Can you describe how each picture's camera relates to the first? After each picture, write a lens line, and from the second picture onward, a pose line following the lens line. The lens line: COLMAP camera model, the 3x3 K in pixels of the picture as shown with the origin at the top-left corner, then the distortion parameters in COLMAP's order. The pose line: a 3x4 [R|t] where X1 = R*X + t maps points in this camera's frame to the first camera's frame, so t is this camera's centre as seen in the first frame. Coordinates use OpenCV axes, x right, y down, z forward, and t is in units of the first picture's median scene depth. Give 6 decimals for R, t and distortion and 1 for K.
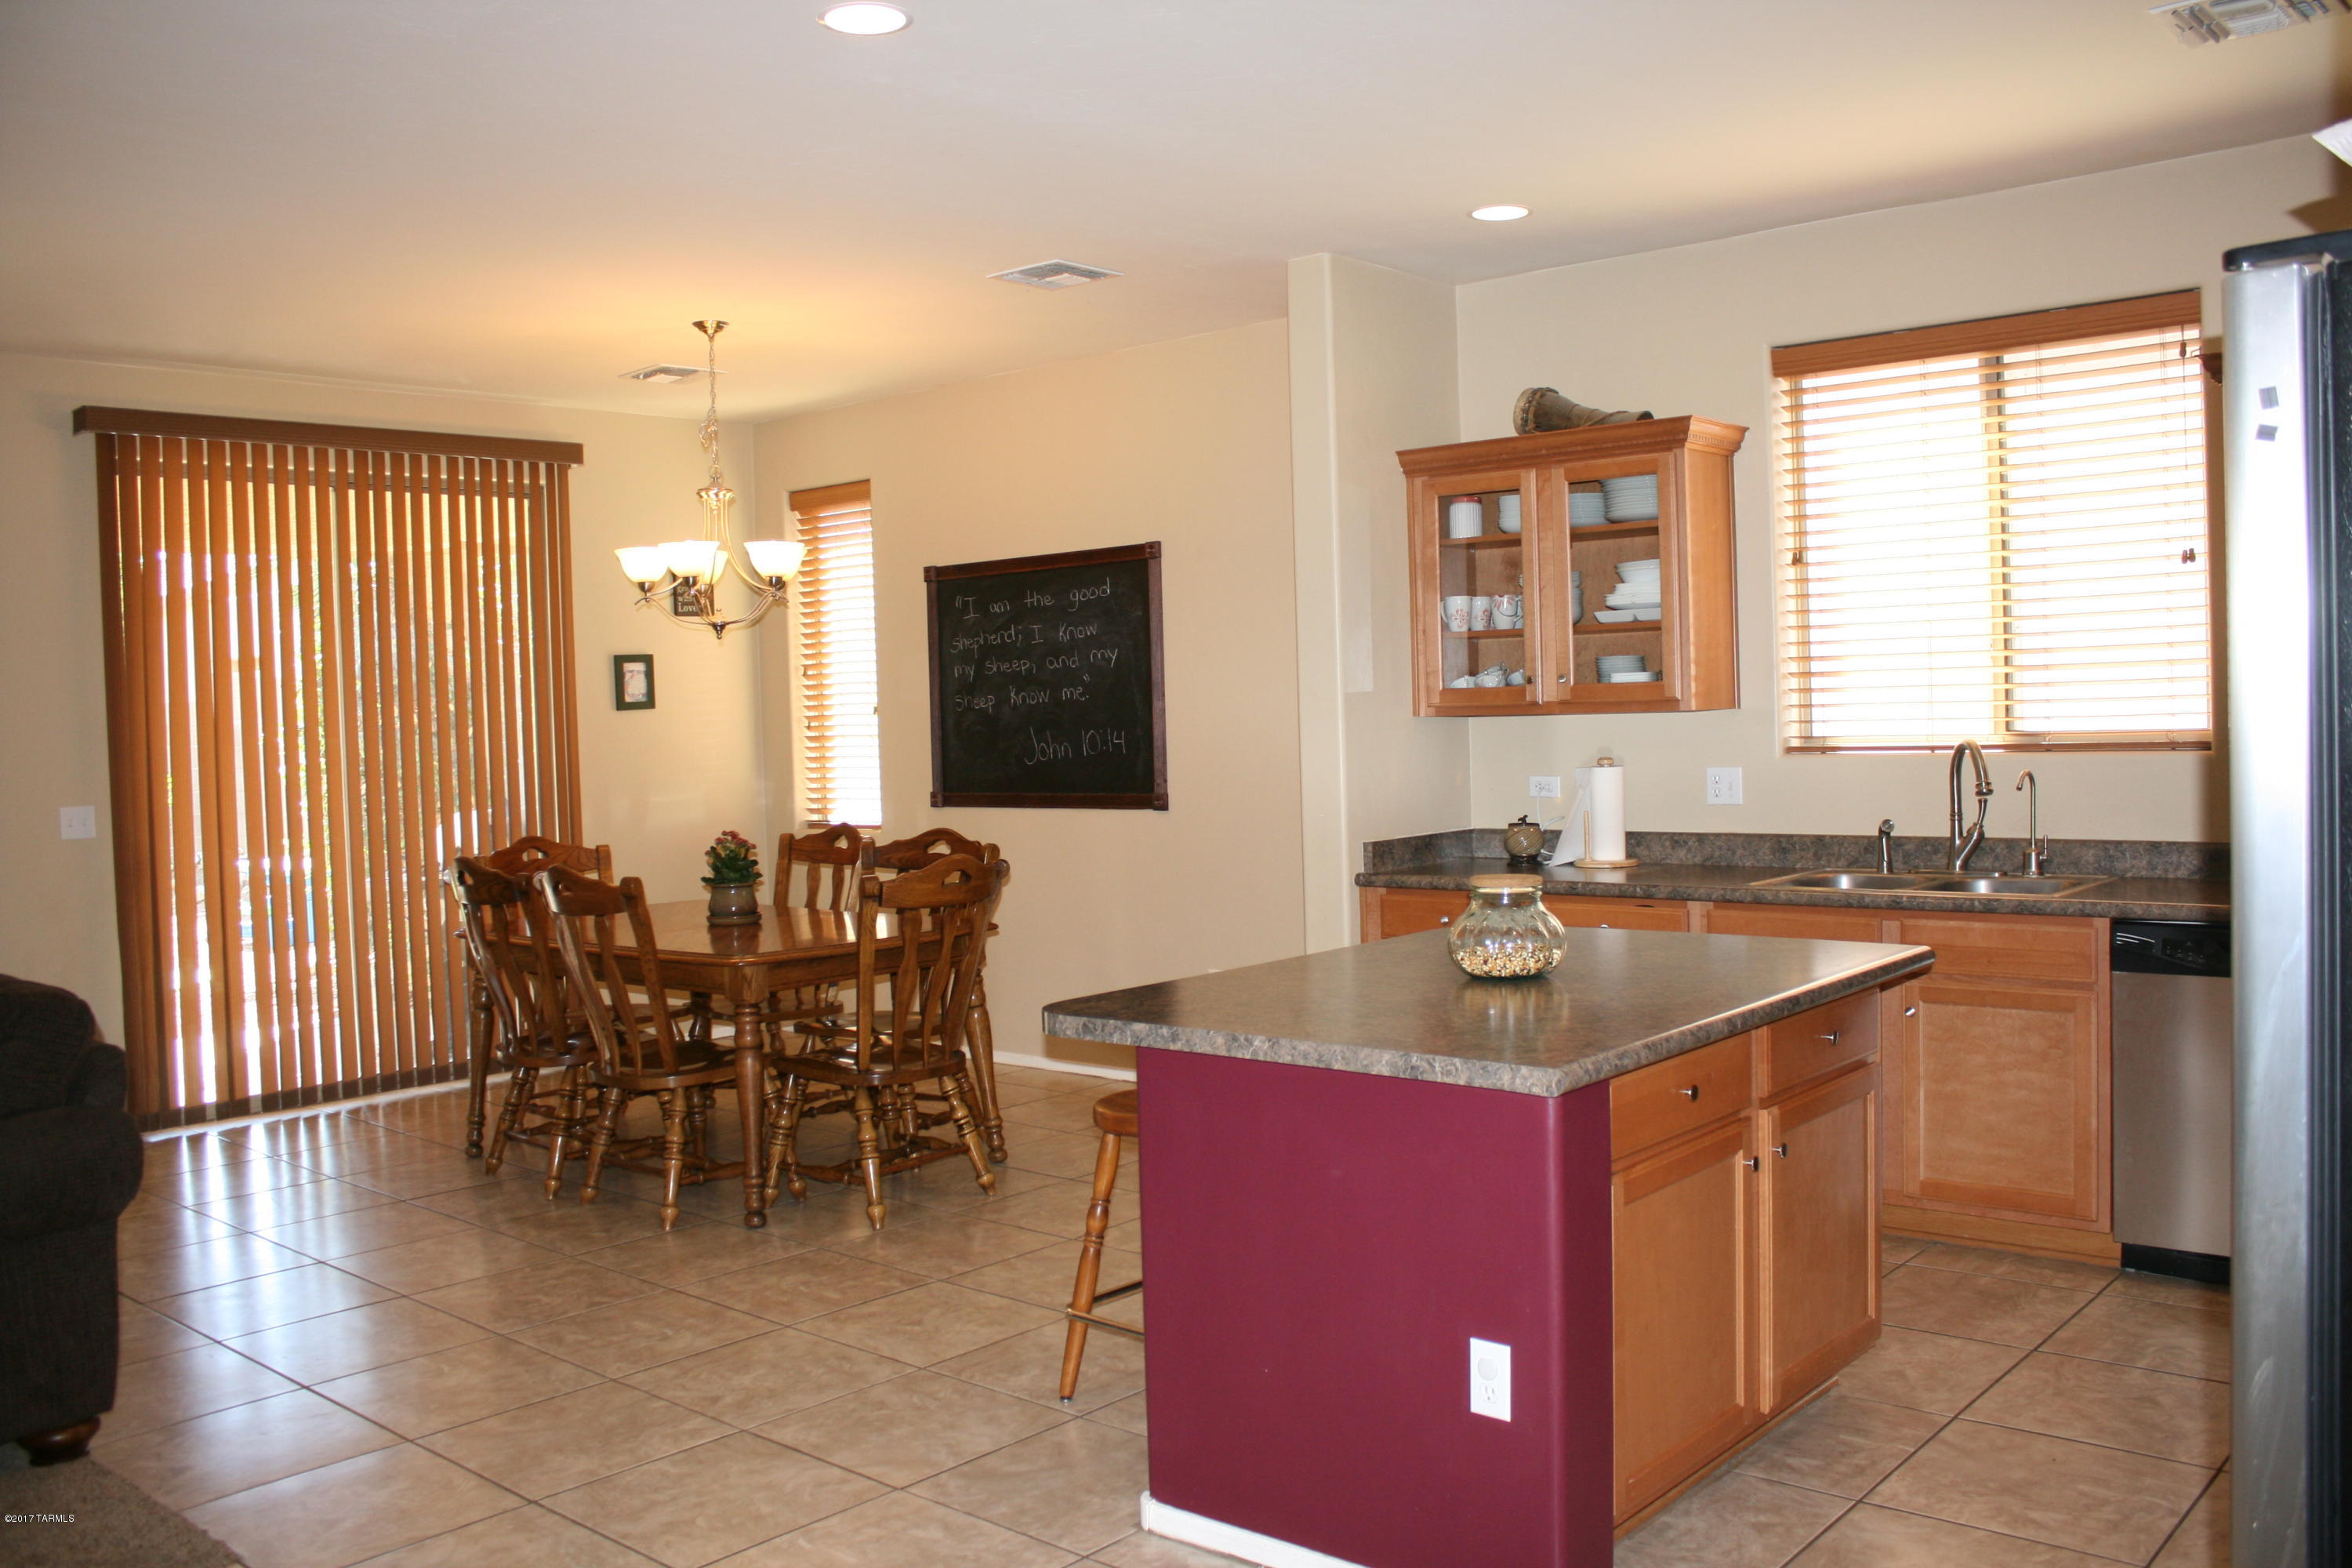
lens RADIAL K [[1958.8, 0, 1181.5], [0, 1958.8, 793.2], [0, 0, 1]] dist [-0.106177, 0.052089]
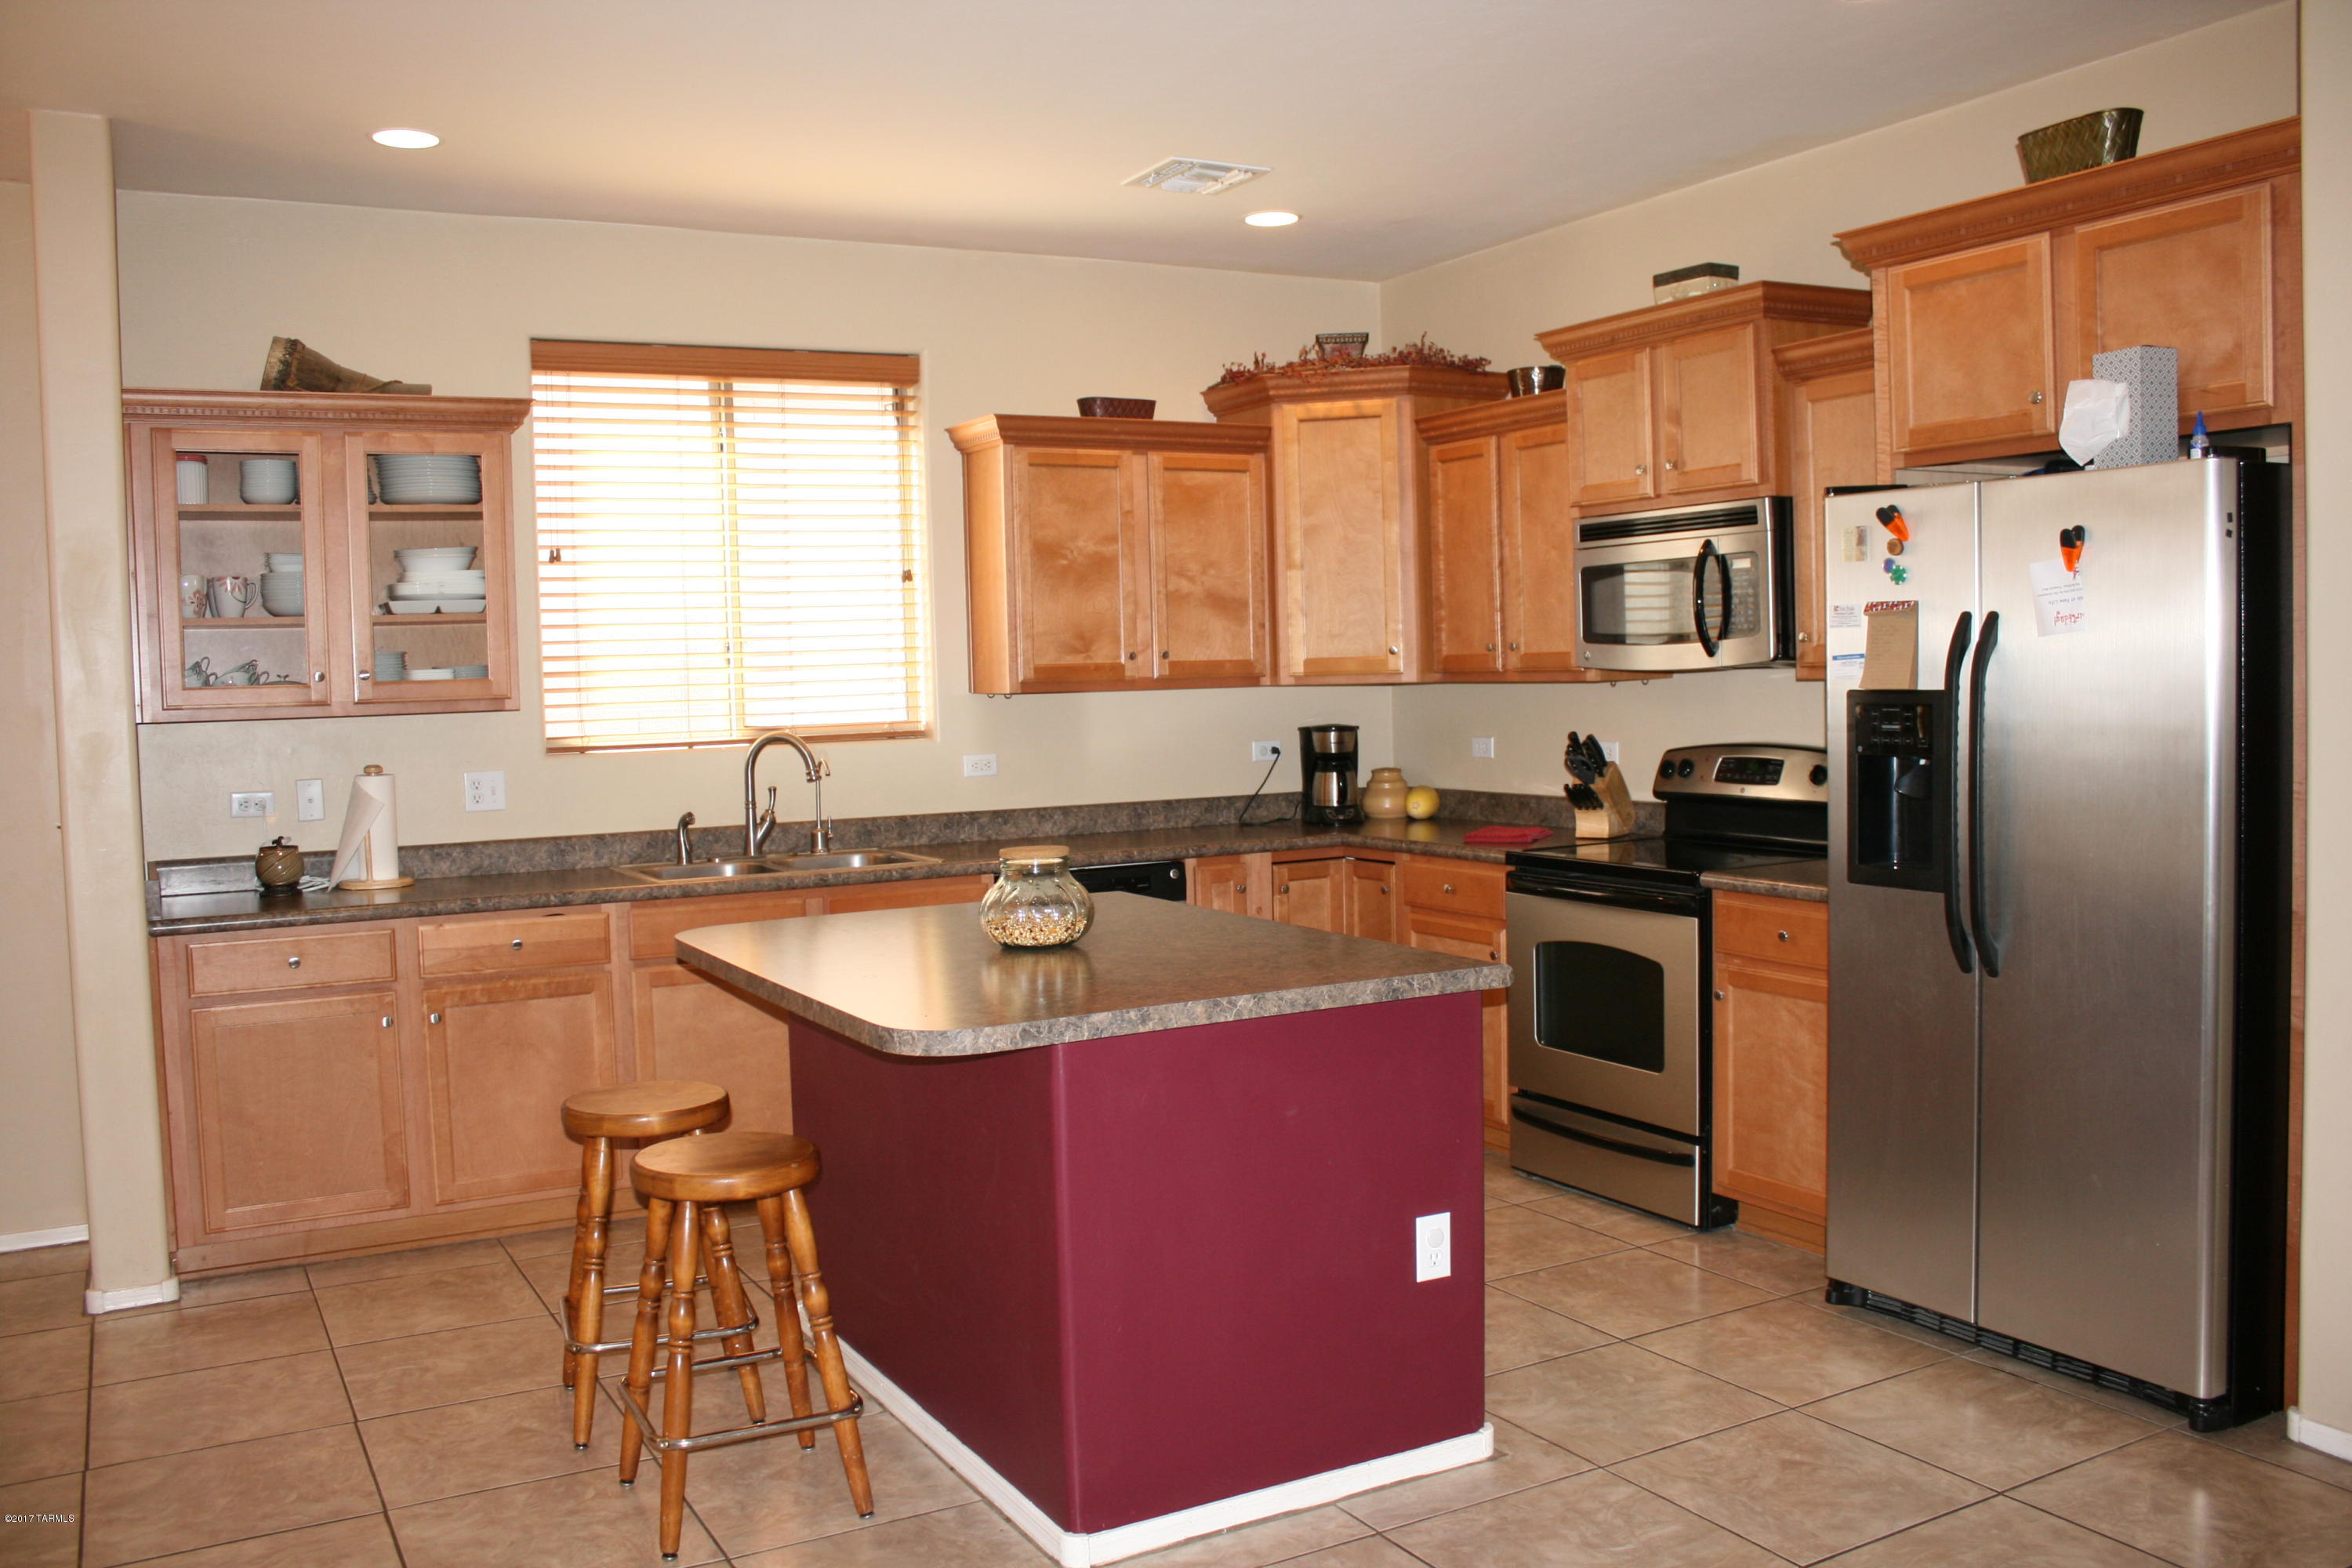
lens RADIAL K [[1958.8, 0, 1178.9], [0, 1958.8, 769.7], [0, 0, 1]] dist [-0.106177, 0.052089]
pose [[0.354388, -0.028235, 0.934672, -0.528965], [0.058835, 0.998237, 0.007848, -0.001730], [-0.933246, 0.052210, 0.355425, 0.382014]]
